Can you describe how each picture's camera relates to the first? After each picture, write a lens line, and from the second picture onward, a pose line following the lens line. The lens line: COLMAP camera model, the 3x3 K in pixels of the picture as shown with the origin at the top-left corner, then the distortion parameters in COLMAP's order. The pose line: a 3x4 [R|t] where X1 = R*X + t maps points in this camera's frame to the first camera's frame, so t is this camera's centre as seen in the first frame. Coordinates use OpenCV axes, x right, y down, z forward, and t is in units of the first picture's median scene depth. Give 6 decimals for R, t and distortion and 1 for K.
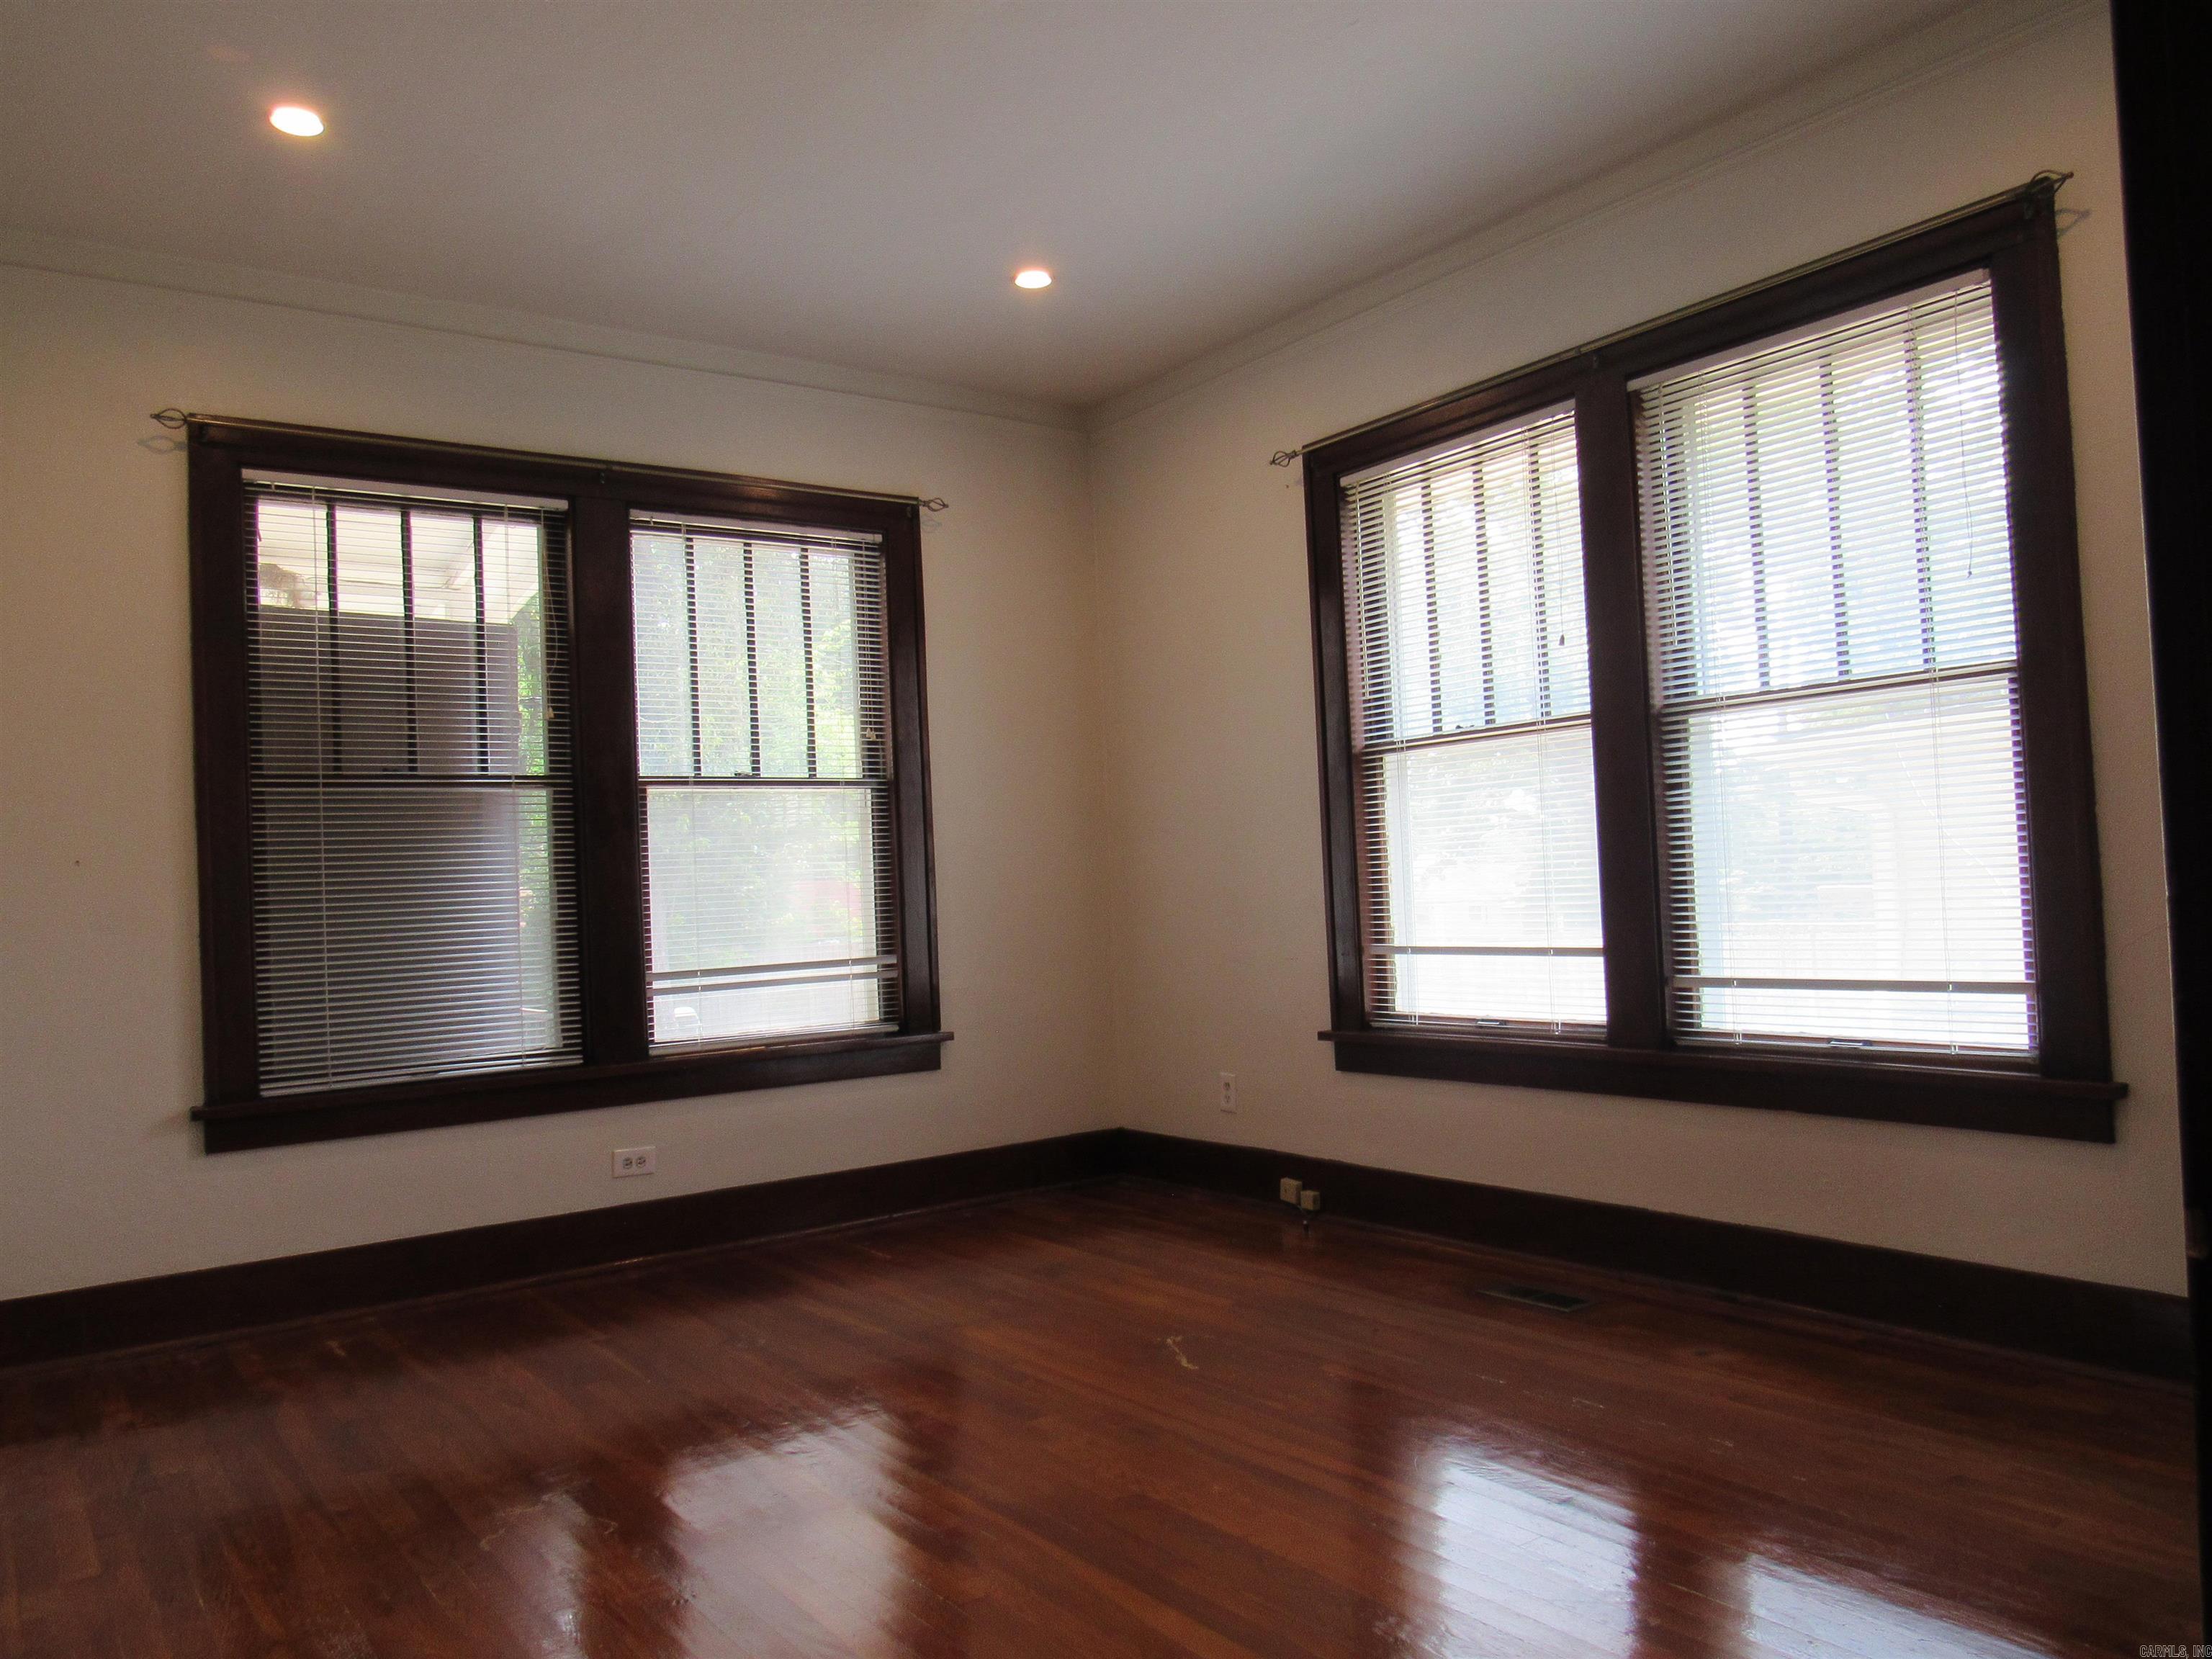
lens RADIAL K [[1606.4, 0, 1095.7], [0, 1606.4, 834.0], [0, 0, 1]] dist [-0.001857, 0.000413]
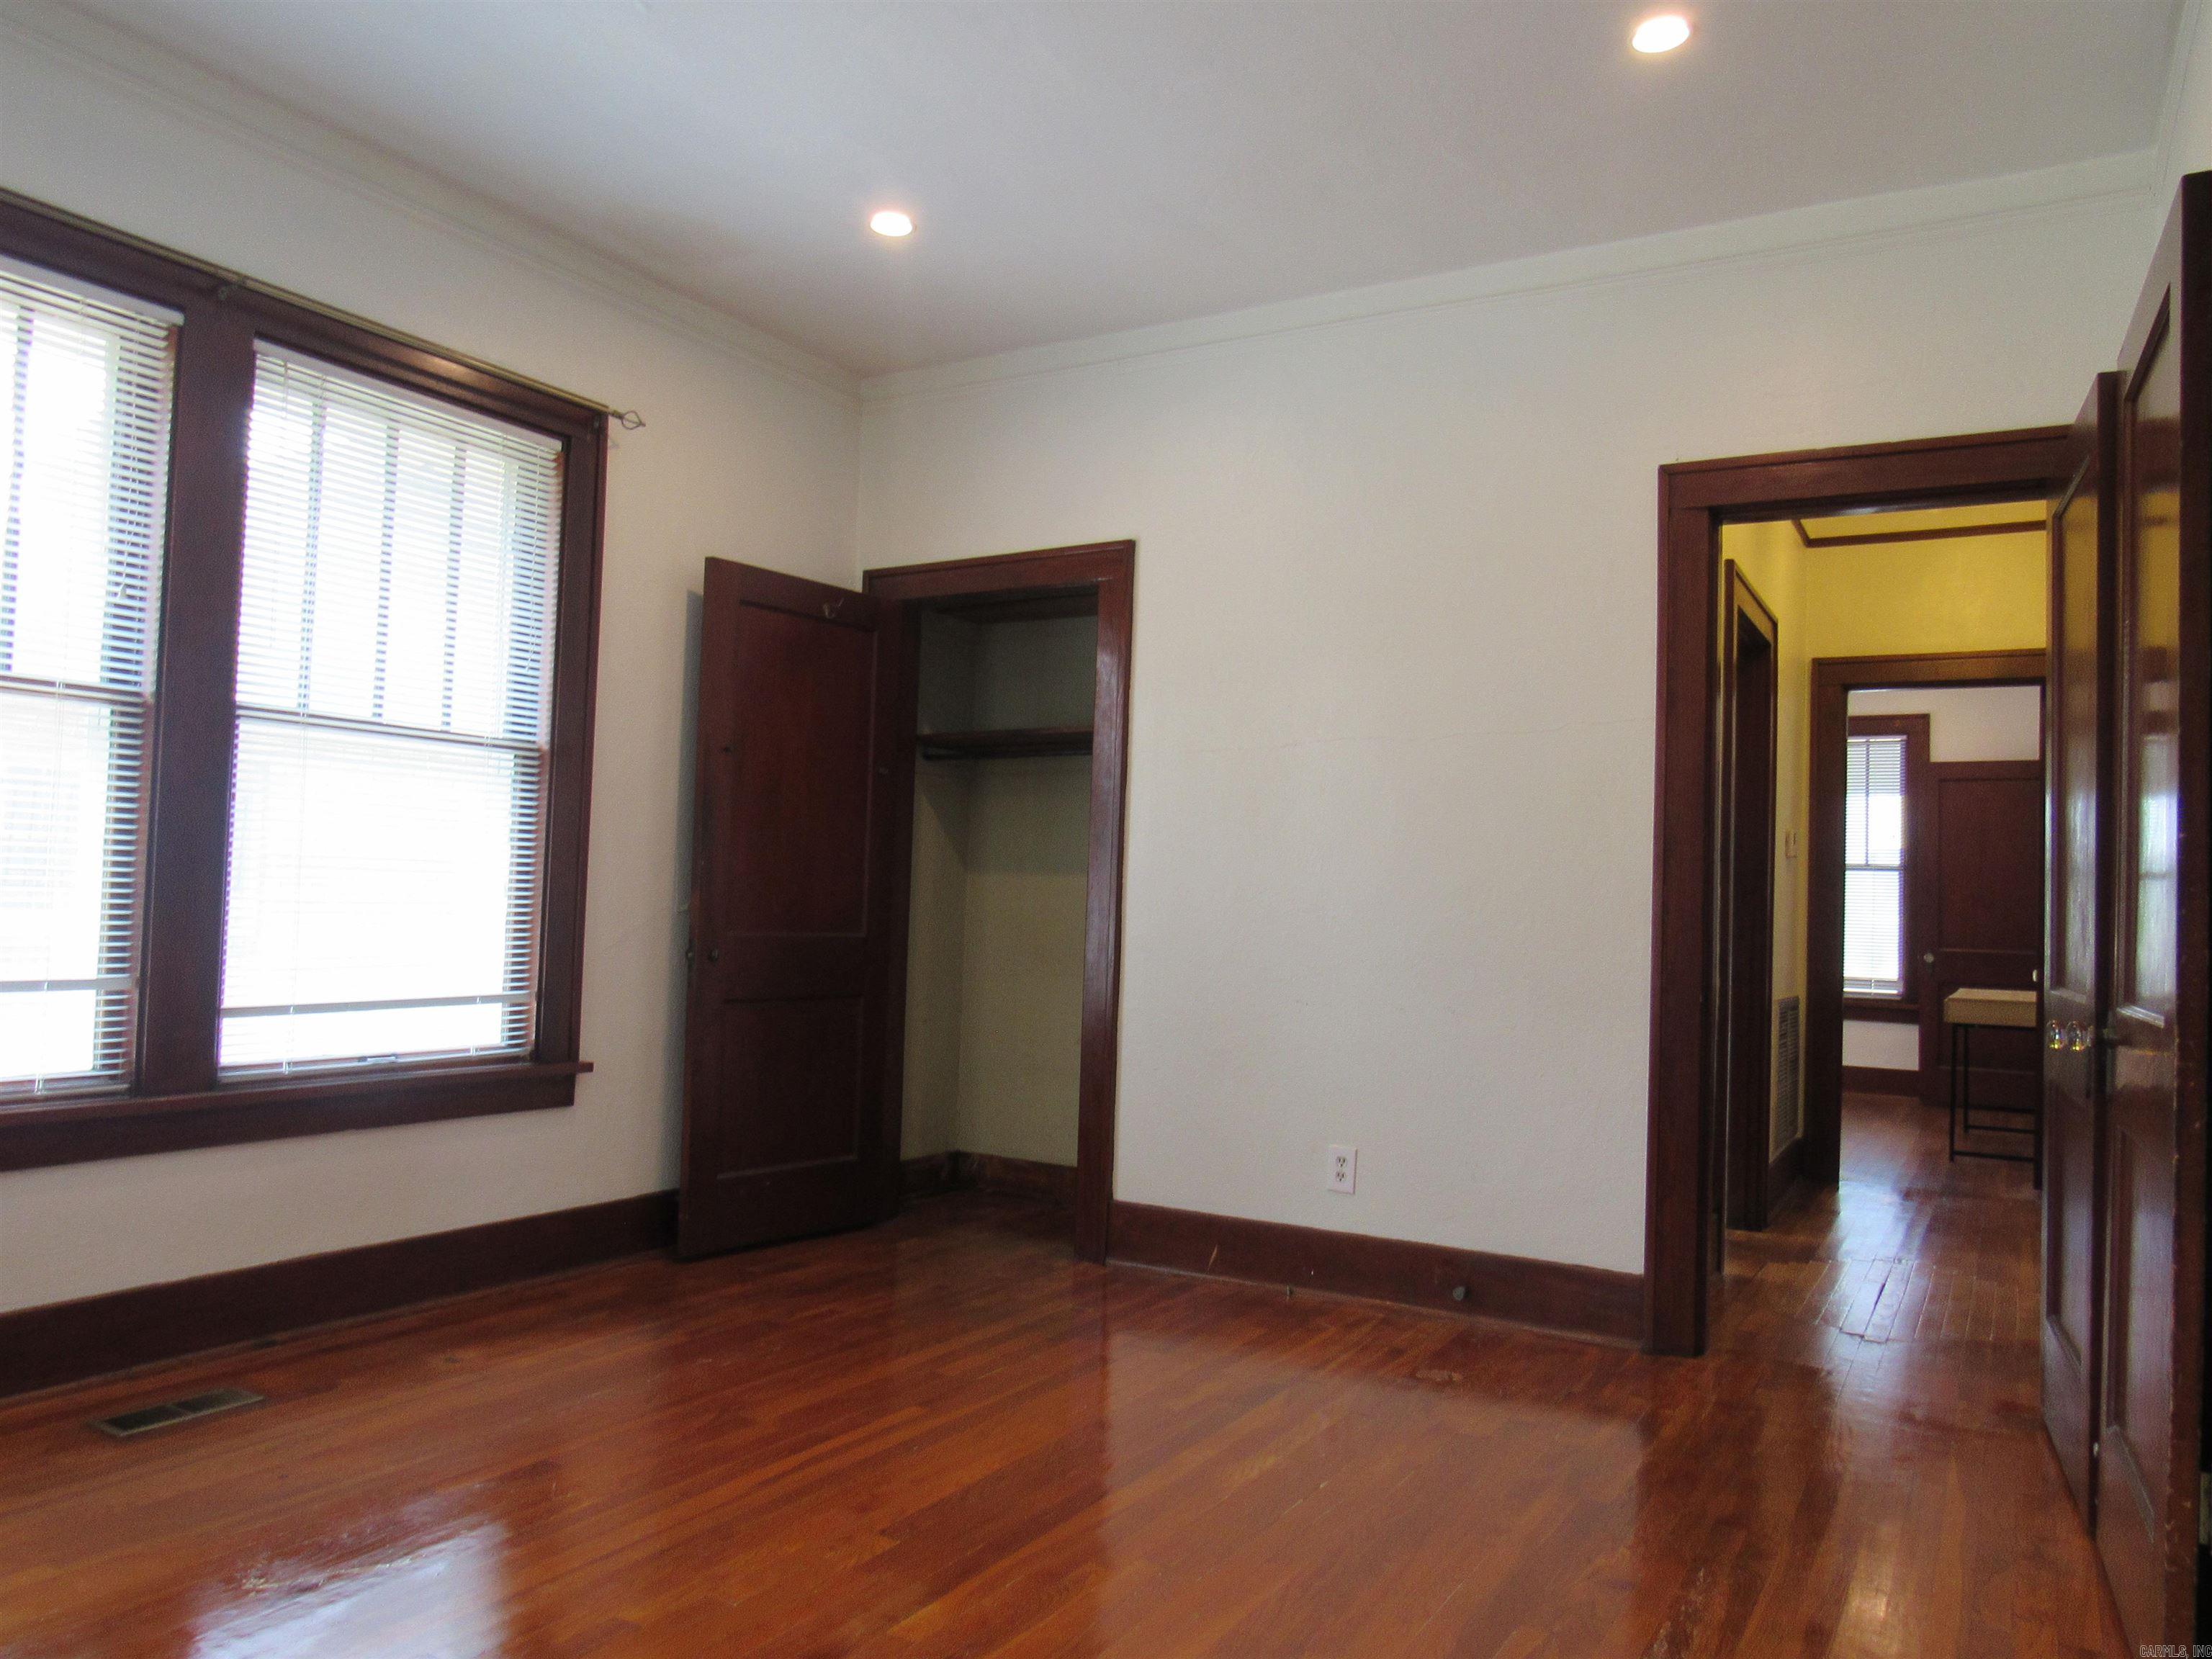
lens RADIAL K [[1607.5, 0, 1107.1], [0, 1607.5, 834.1], [0, 0, 1]] dist [-0.009752, 0.006856]
pose [[-0.399892, 0.066318, 0.914160, -0.569400], [-0.046129, 0.994659, -0.092337, 0.044907], [-0.915401, -0.079094, -0.394697, 0.779559]]
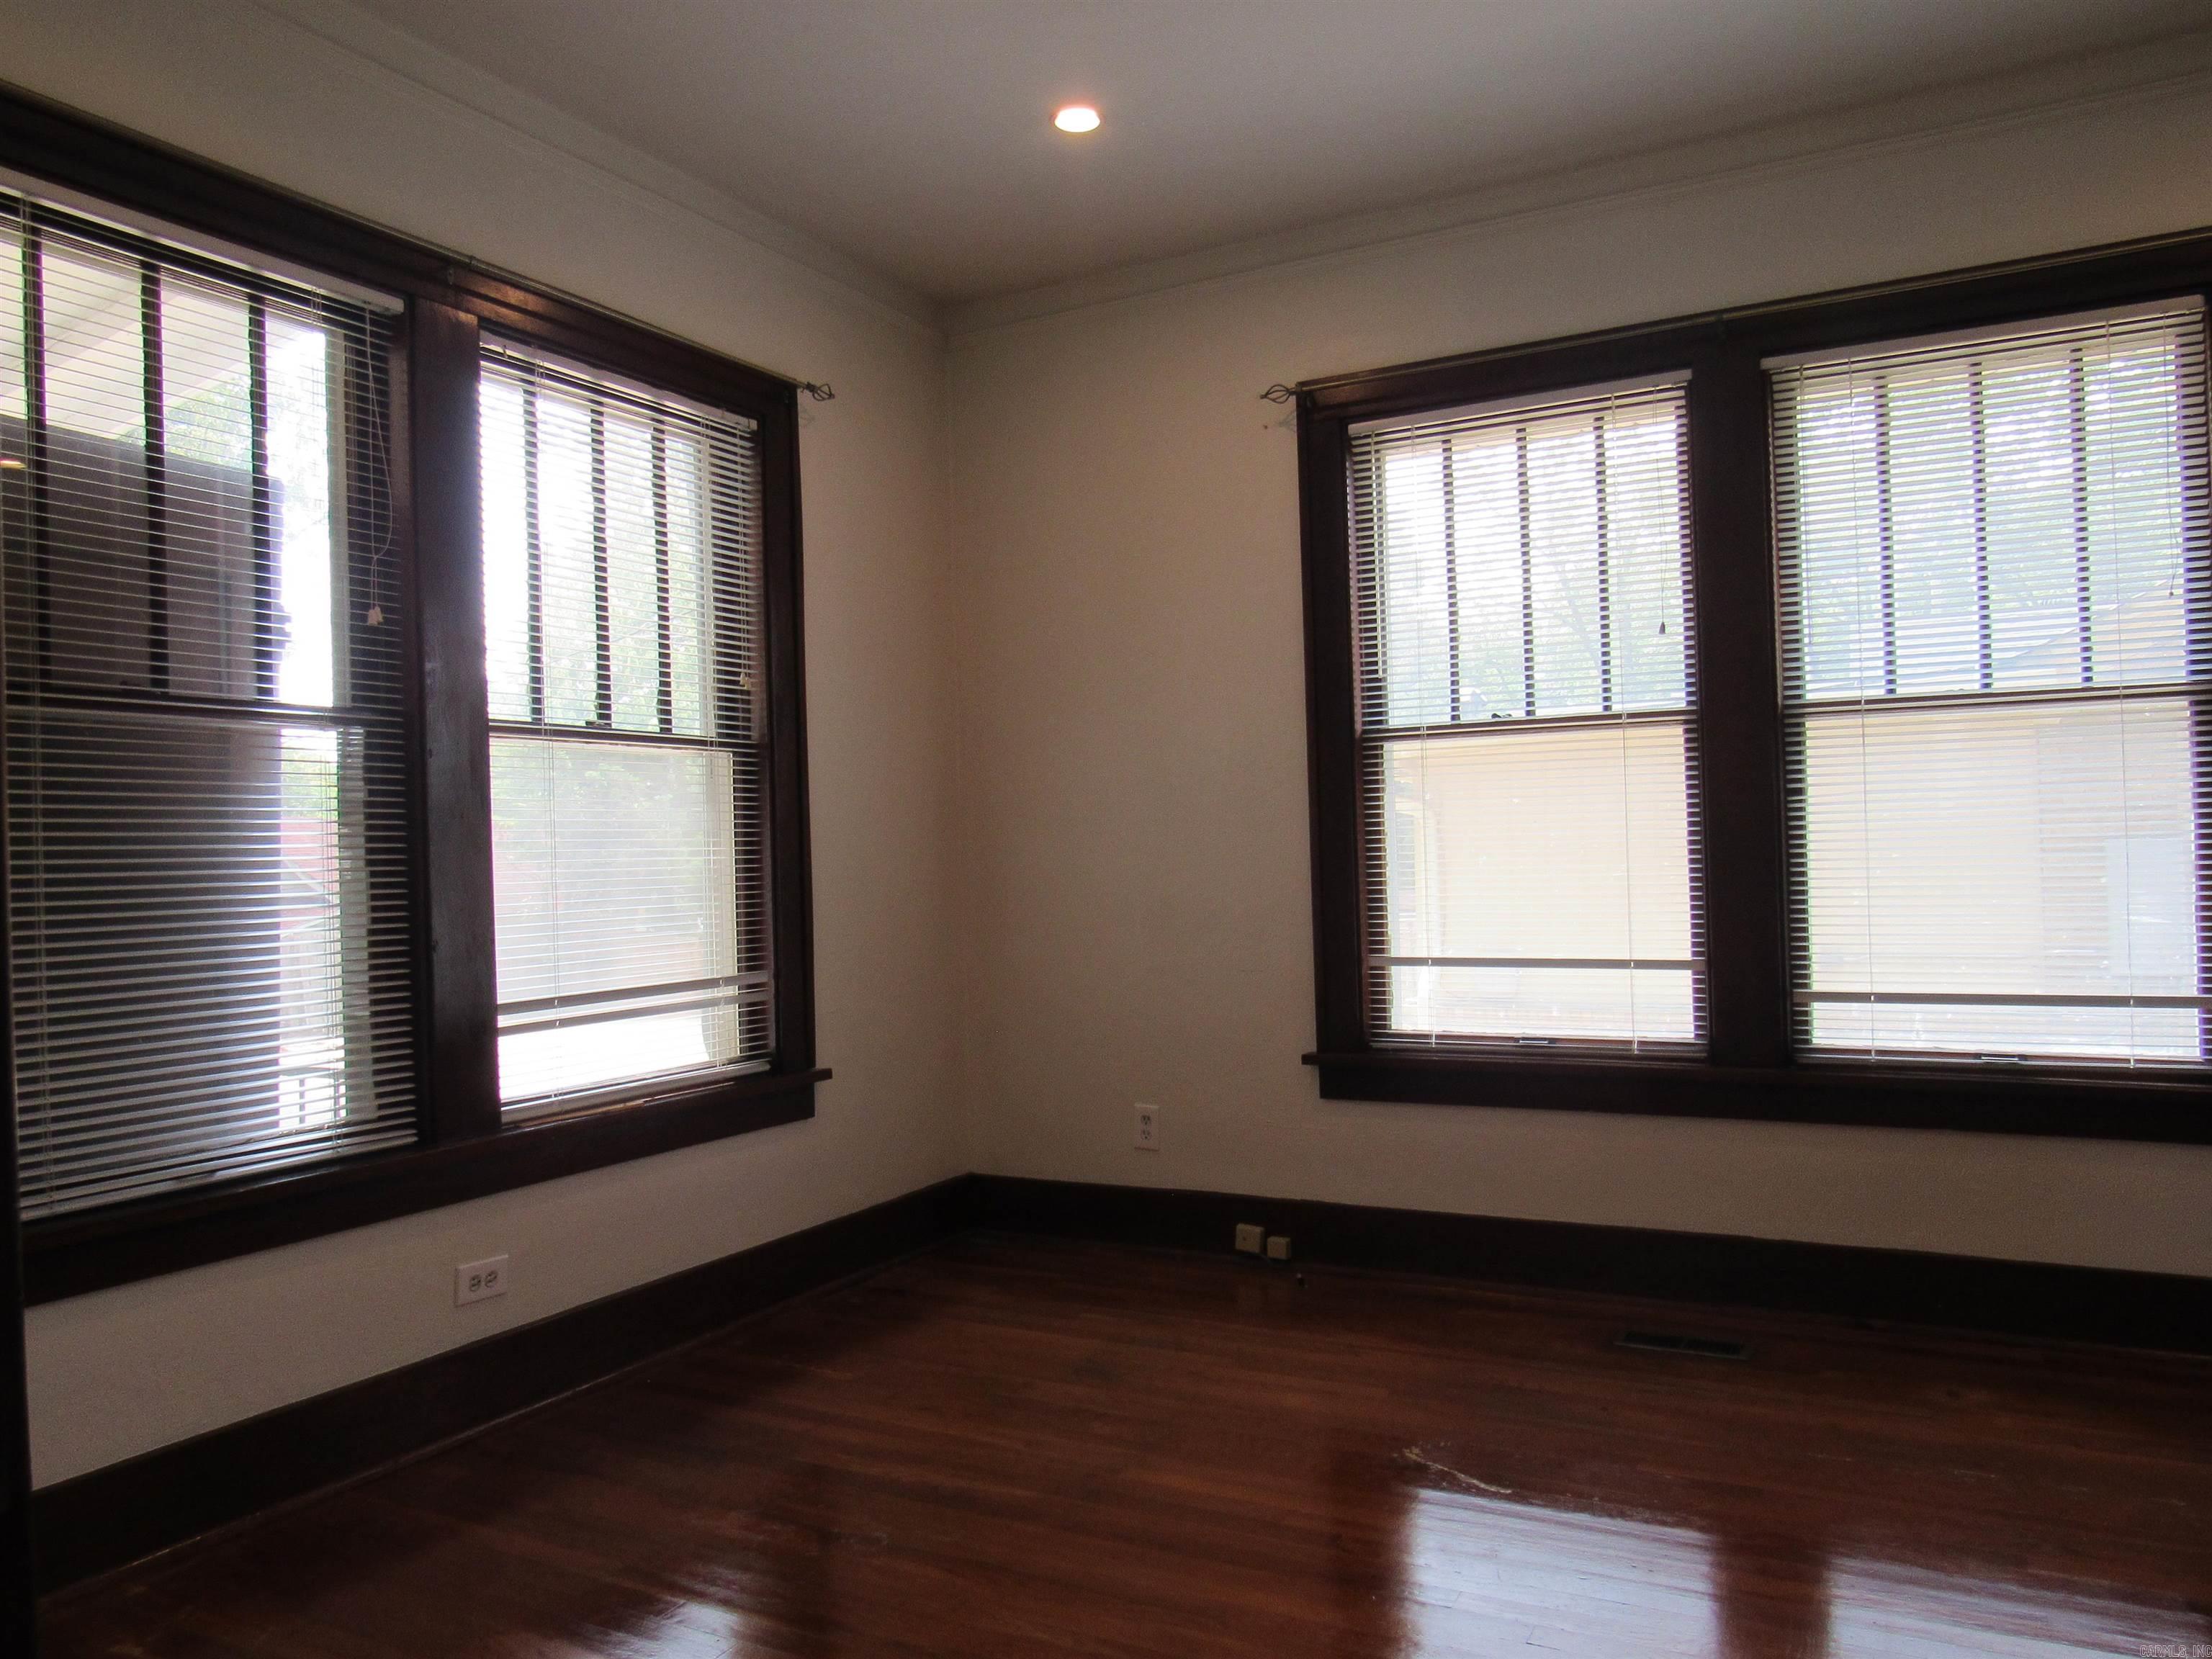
lens RADIAL K [[1607.5, 0, 1107.1], [0, 1607.5, 834.1], [0, 0, 1]] dist [-0.009752, 0.006856]
pose [[0.896709, 0.026586, 0.441821, -0.368622], [-0.029510, 0.999564, -0.000256, 0.006539], [-0.441636, -0.012808, 0.897103, 0.280695]]
